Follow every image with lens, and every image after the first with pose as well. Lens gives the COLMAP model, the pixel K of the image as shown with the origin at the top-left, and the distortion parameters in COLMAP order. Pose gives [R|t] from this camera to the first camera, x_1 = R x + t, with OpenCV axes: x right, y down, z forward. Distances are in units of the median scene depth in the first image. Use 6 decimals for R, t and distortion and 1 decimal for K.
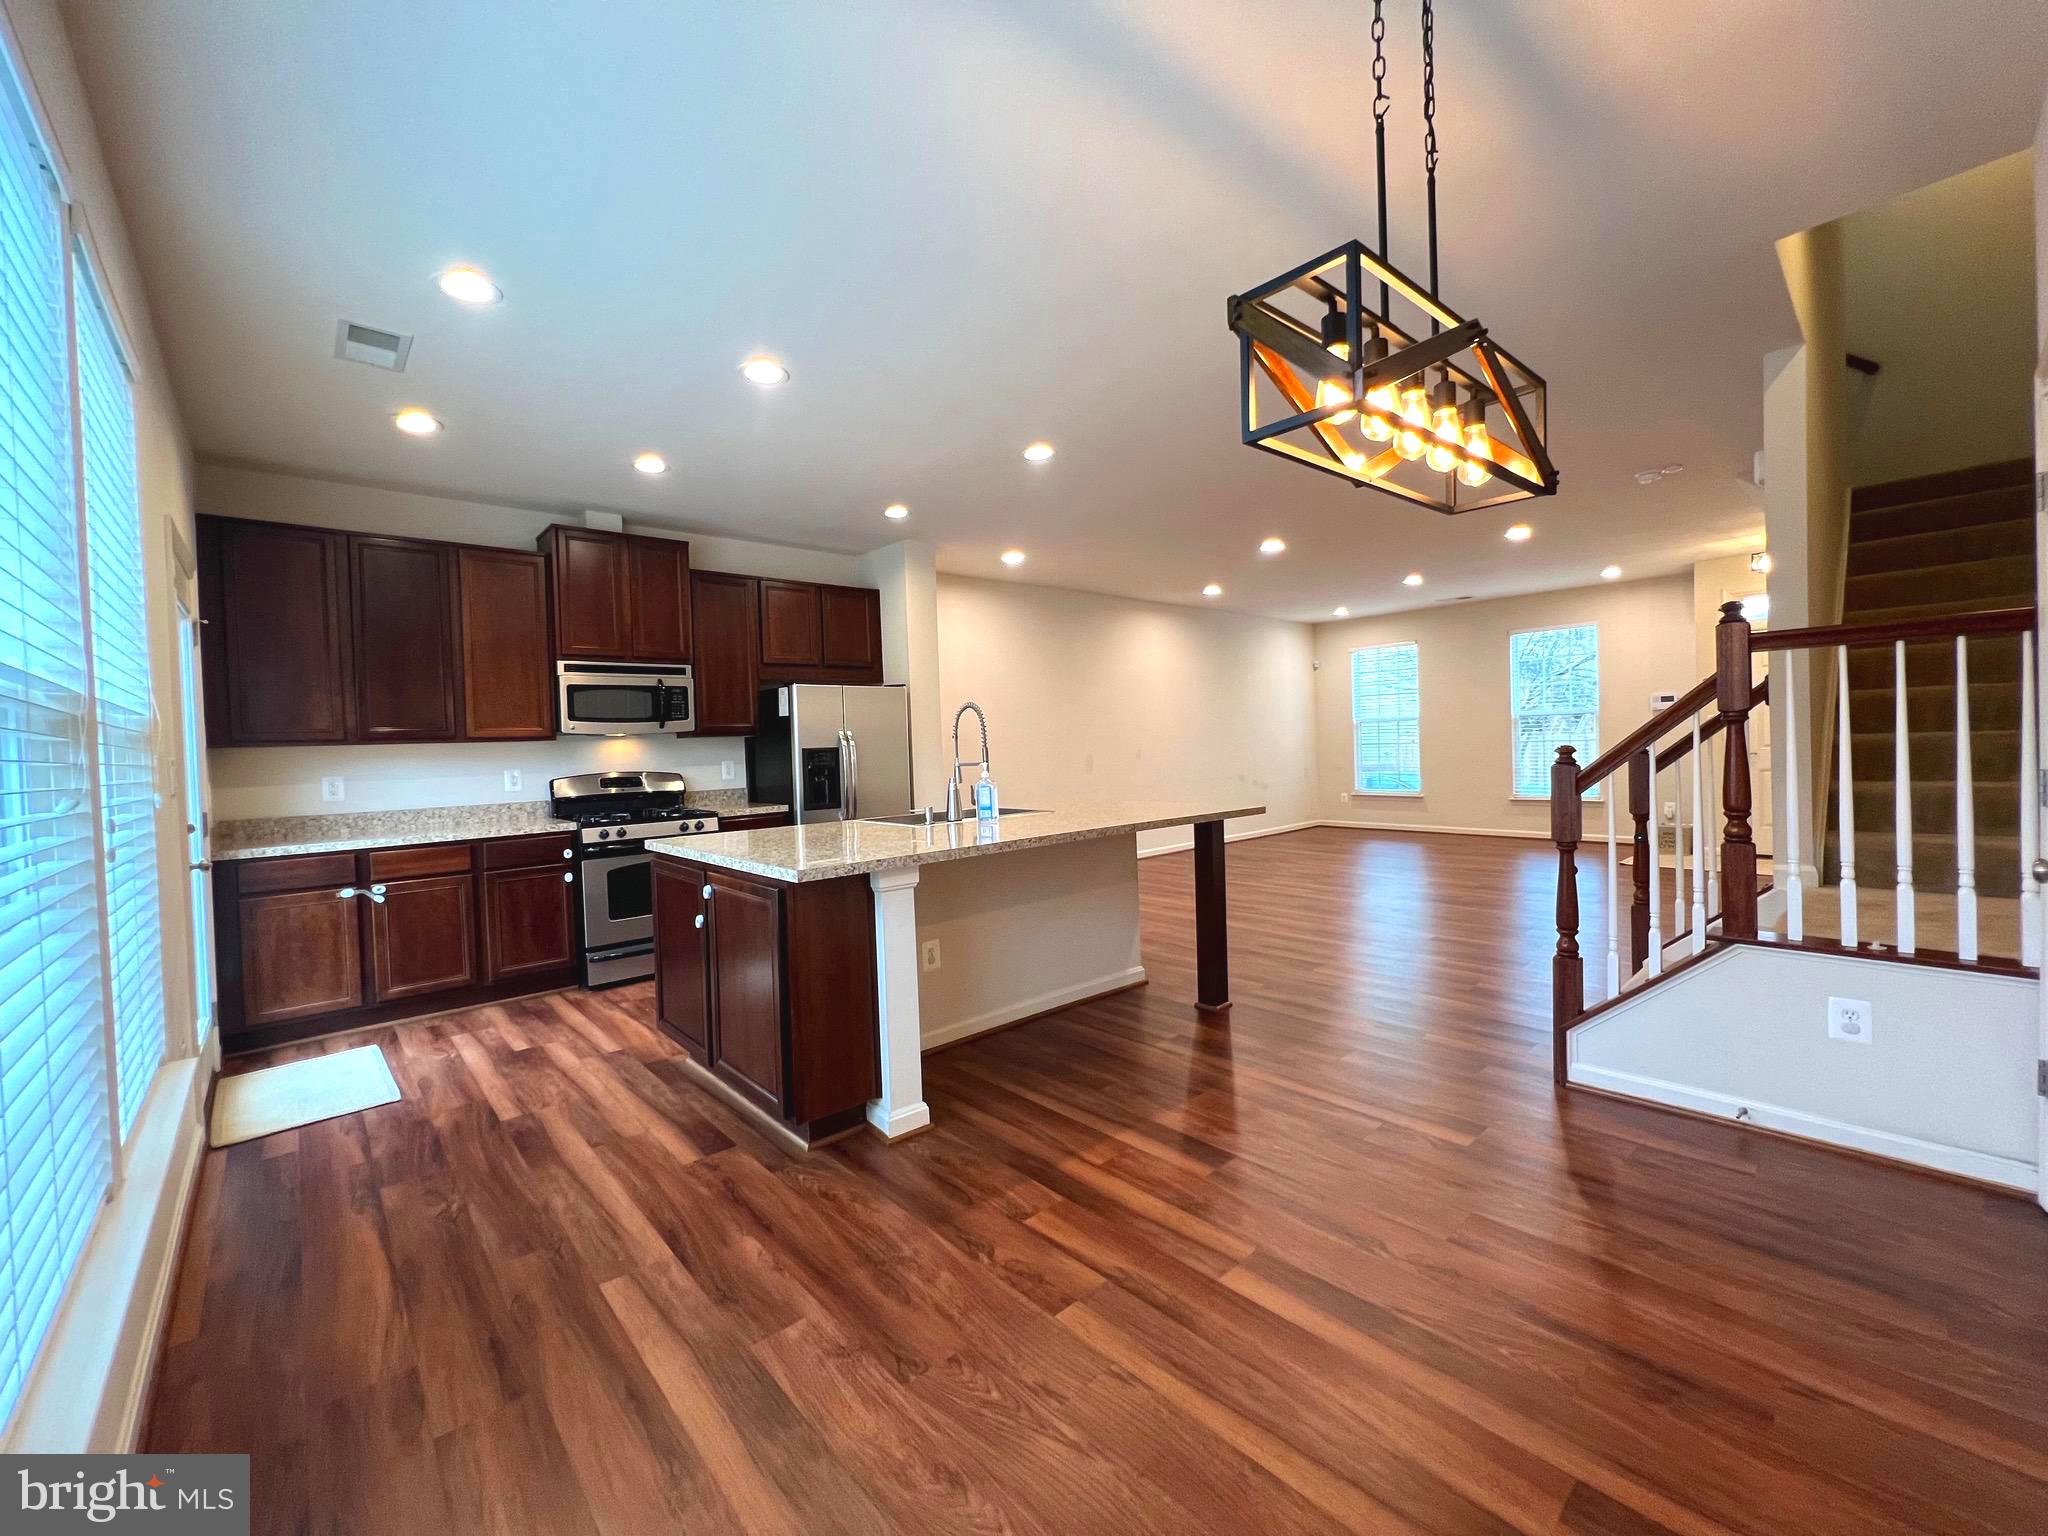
lens RADIAL K [[826.4, 0, 1024.9], [0, 826.4, 763.1], [0, 0, 1]] dist [-0.002582, -0.000091]
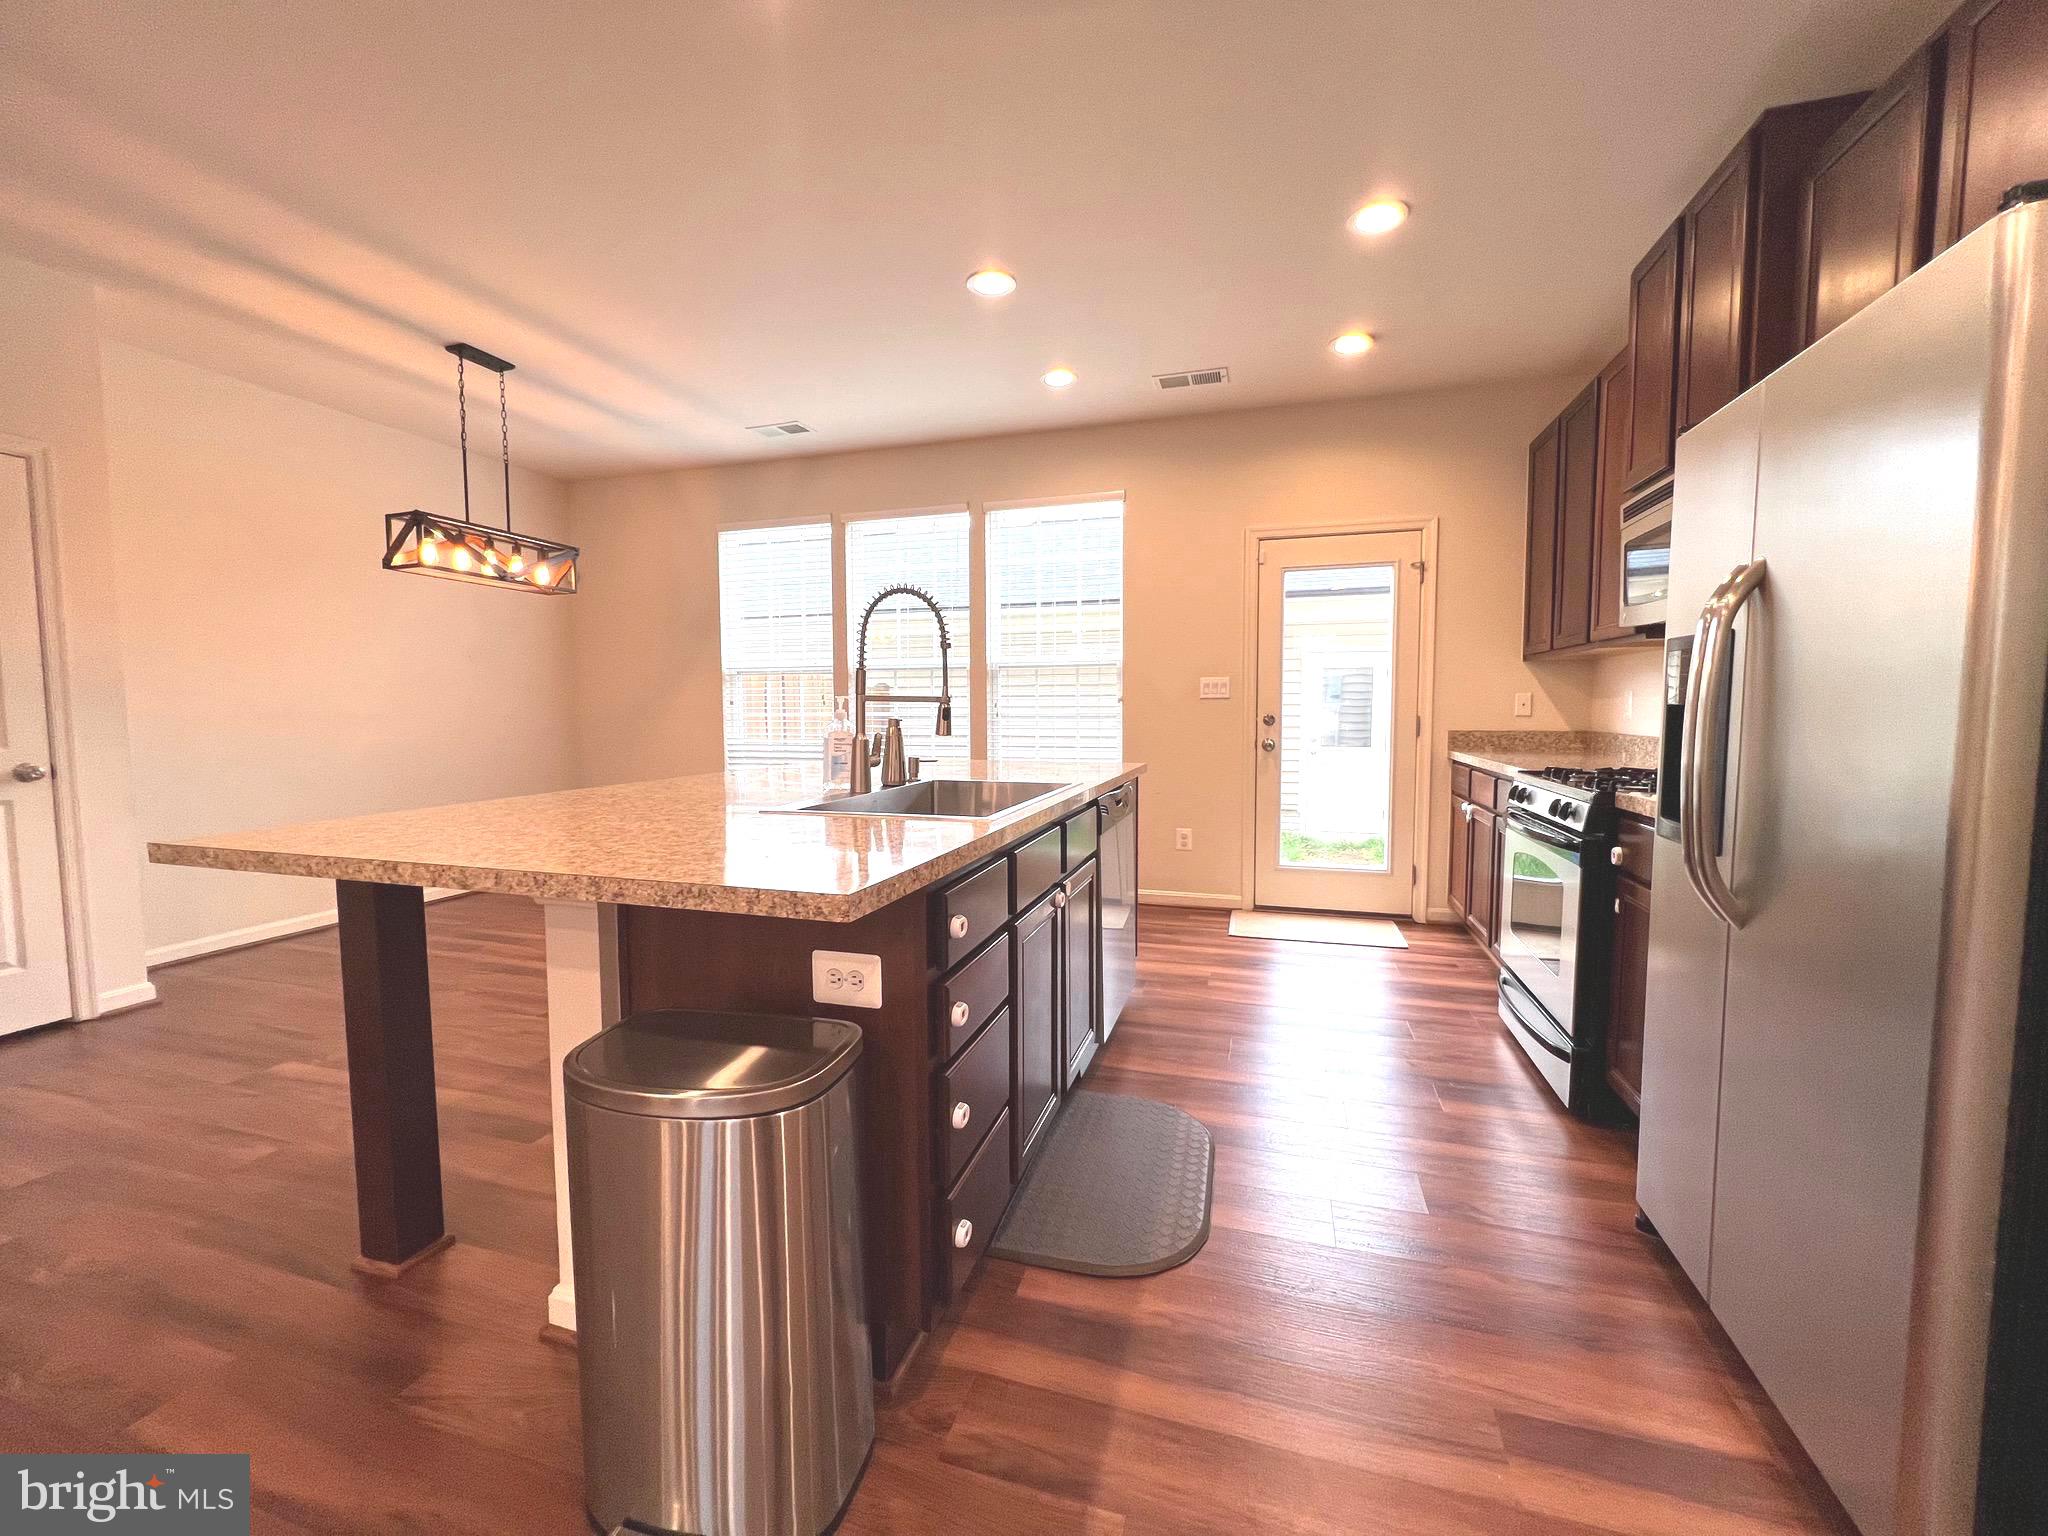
lens RADIAL K [[819.7, 0, 1018.6], [0, 819.7, 761.8], [0, 0, 1]] dist [-0.002182, 0.000341]
pose [[-0.856489, 0.071720, -0.511158, 0.151999], [0.021020, 0.994325, 0.104291, -0.012249], [0.515736, 0.078579, -0.853136, 1.546186]]
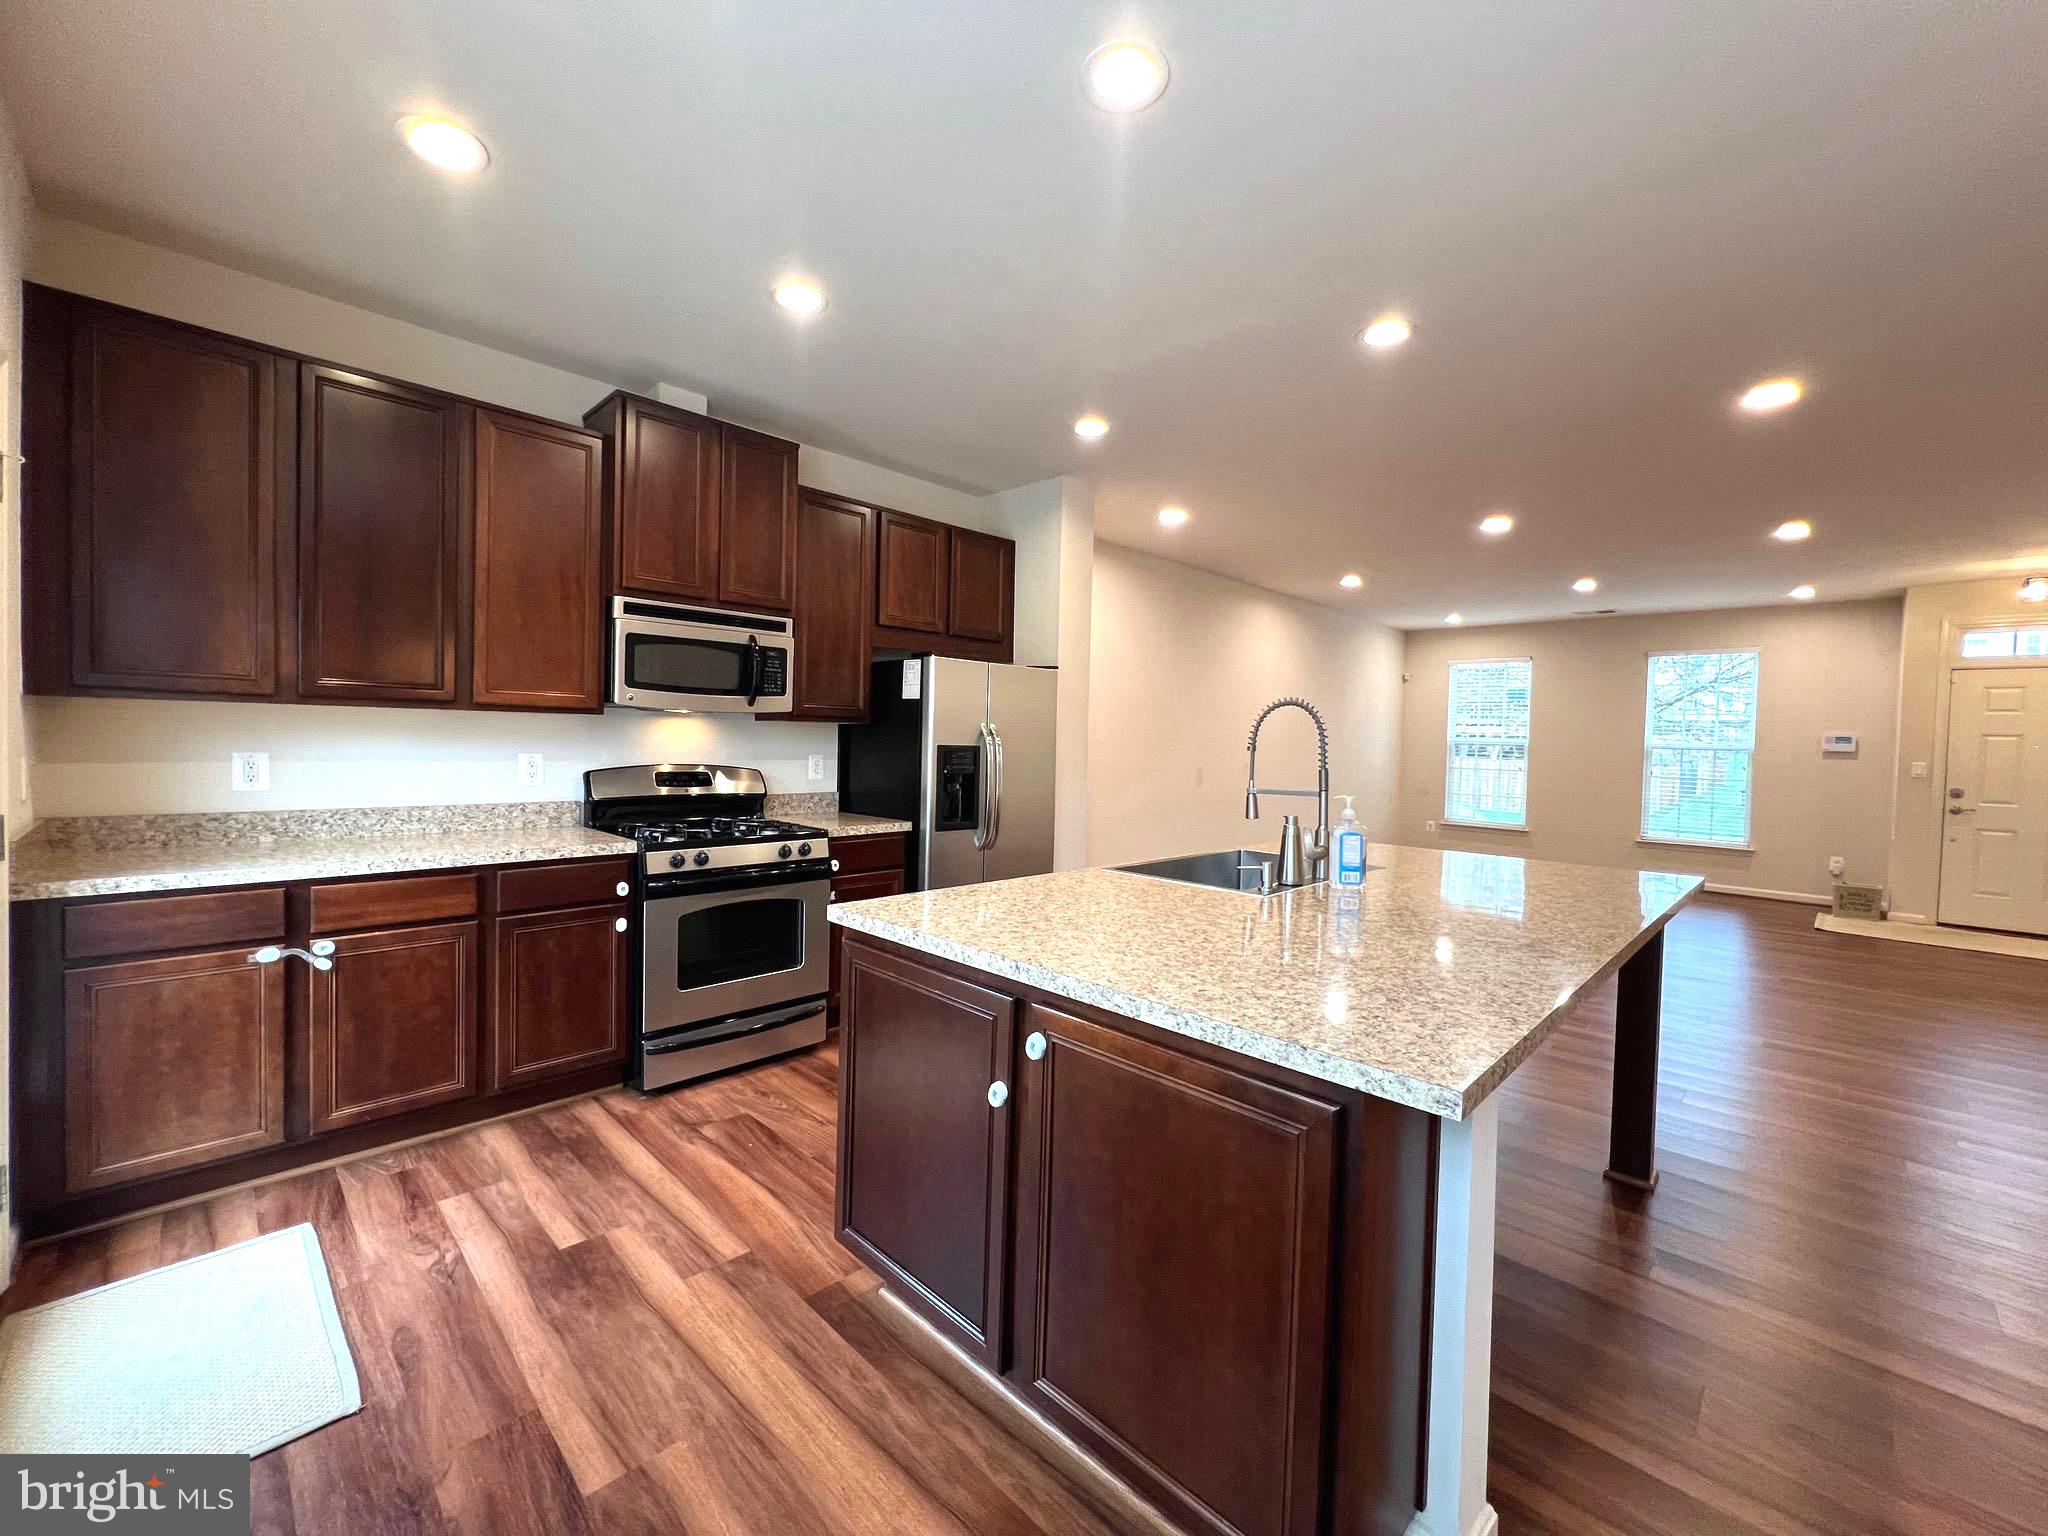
lens RADIAL K [[822.2, 0, 1024.4], [0, 822.2, 764.0], [0, 0, 1]] dist [-0.002316, -0.000294]
pose [[0.996409, 0.057075, 0.062548, -0.322003], [-0.057455, 0.998339, 0.004300, -0.012097], [-0.062199, -0.007878, 0.998033, 0.376251]]
